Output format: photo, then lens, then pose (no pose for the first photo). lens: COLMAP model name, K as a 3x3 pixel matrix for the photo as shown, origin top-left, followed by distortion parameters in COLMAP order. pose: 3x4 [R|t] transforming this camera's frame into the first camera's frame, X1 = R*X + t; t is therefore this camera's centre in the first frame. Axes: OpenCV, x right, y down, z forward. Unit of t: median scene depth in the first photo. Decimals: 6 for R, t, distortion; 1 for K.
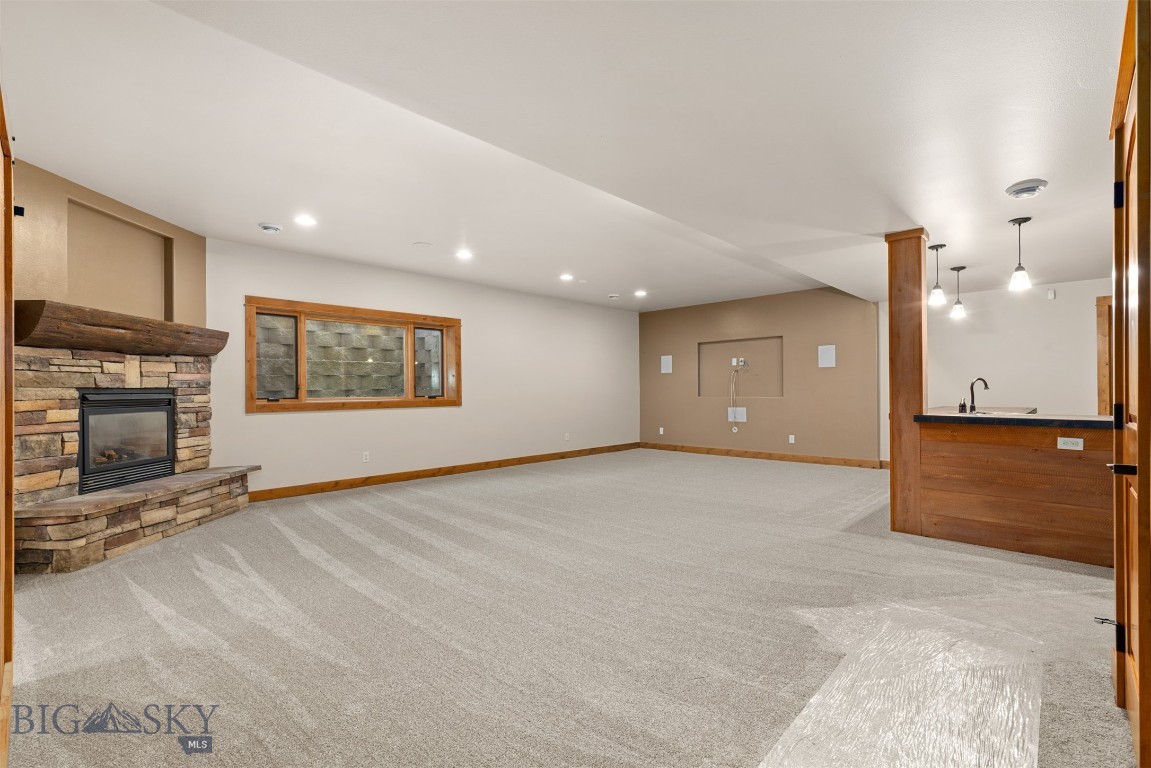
lens RADIAL K [[515.2, 0, 576.9], [0, 515.2, 387.7], [0, 0, 1]] dist [0.009232, -0.000270]
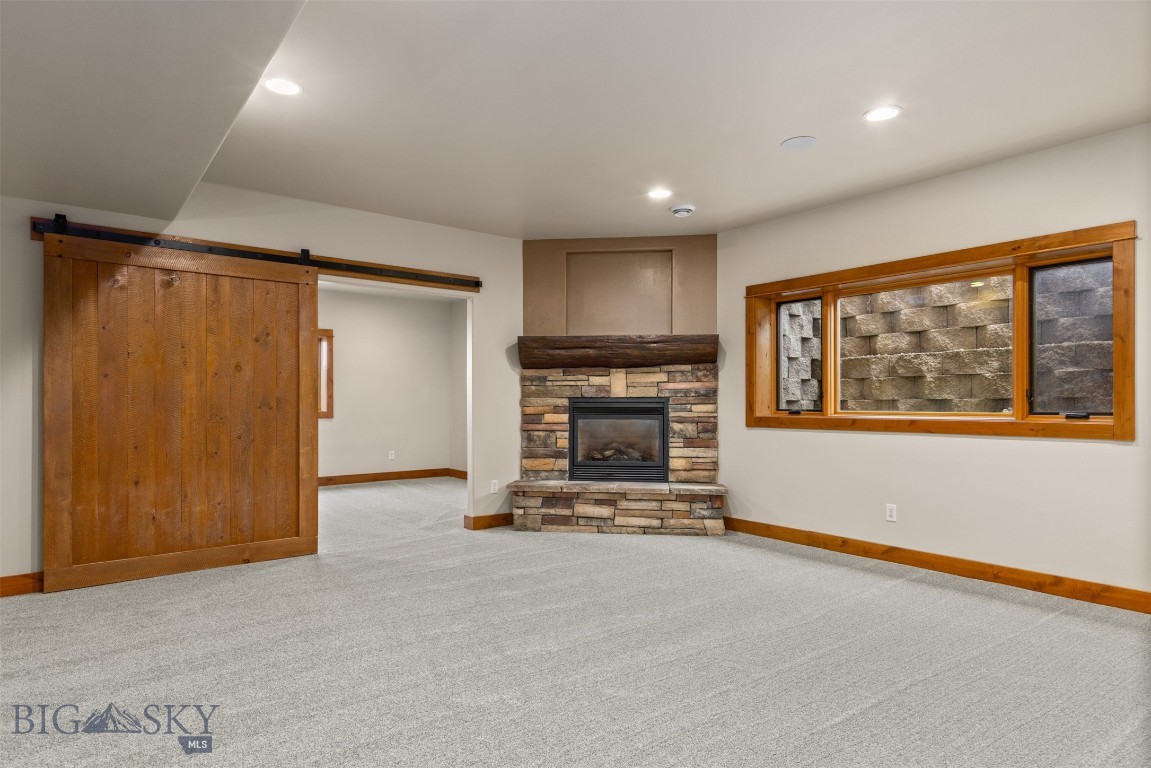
lens RADIAL K [[638.9, 0, 575.4], [0, 638.9, 402.0], [0, 0, 1]] dist [0.001649, 0.000097]
pose [[-0.138836, 0.008814, -0.990276, 0.534318], [0.005860, 0.999950, 0.008078, -0.001189], [0.990298, -0.004682, -0.138881, 1.082090]]
